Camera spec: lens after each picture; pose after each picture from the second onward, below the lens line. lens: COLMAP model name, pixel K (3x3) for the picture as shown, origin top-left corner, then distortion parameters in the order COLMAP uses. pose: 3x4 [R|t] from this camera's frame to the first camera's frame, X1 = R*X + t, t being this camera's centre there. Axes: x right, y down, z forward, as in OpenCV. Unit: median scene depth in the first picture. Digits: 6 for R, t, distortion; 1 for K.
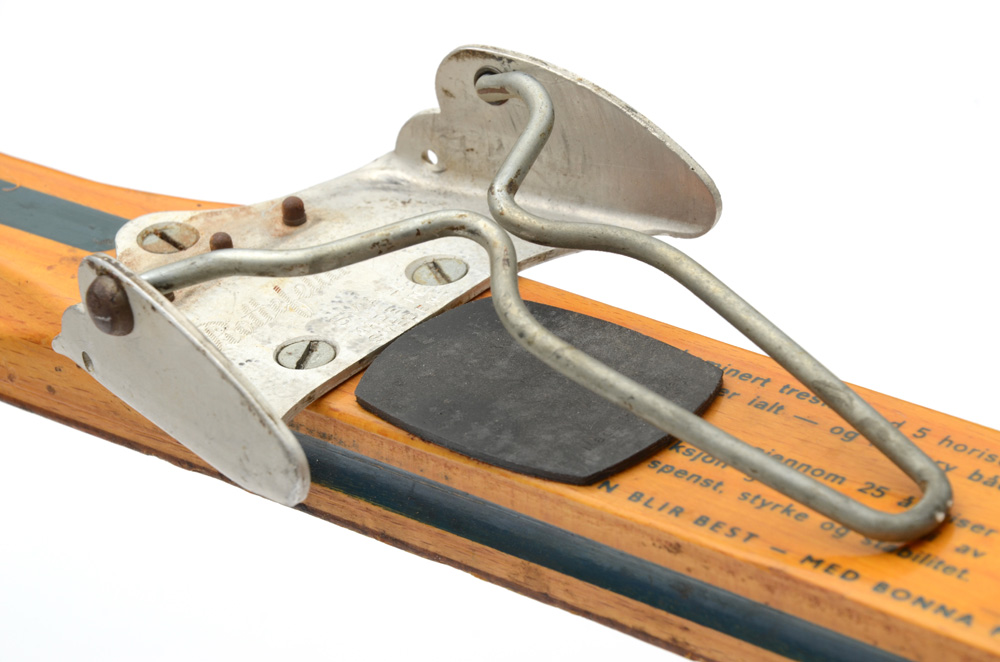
lens RADIAL K [[4454.5, 0, 552.2], [0, 4454.5, 359.5], [0, 0, 1]] dist [0.969613, 0.000000]
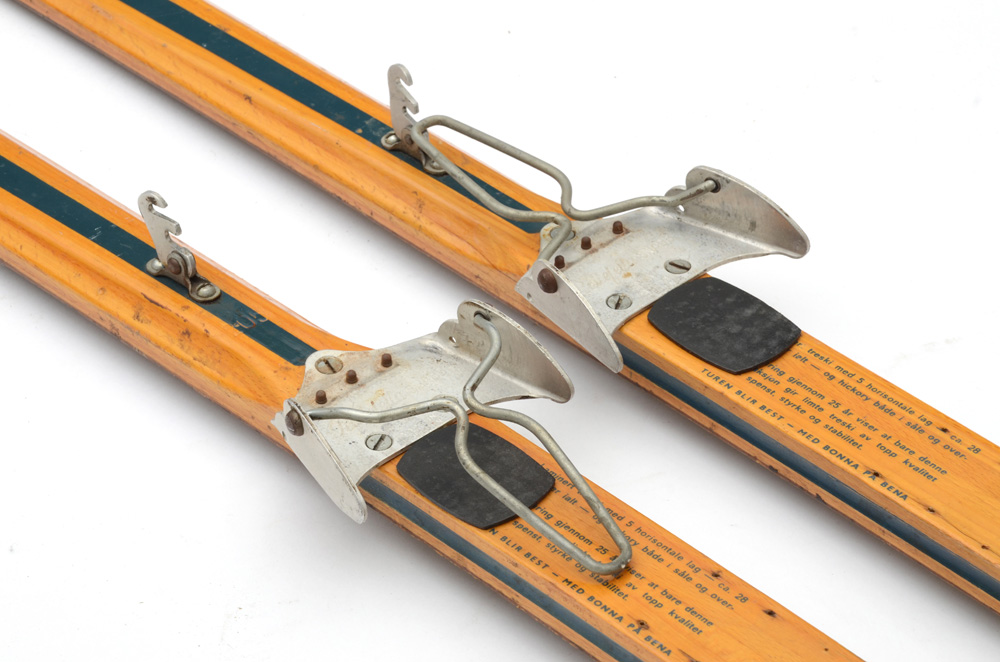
lens RADIAL K [[4002.1, 0, 498.3], [0, 4002.1, 330.2], [0, 0, 1]] dist [0.927738, 0.000000]
pose [[0.990948, 0.122334, -0.055292, 0.113527], [-0.116858, 0.988758, 0.093289, -0.261383], [0.066083, -0.085983, 0.994103, -1.040753]]
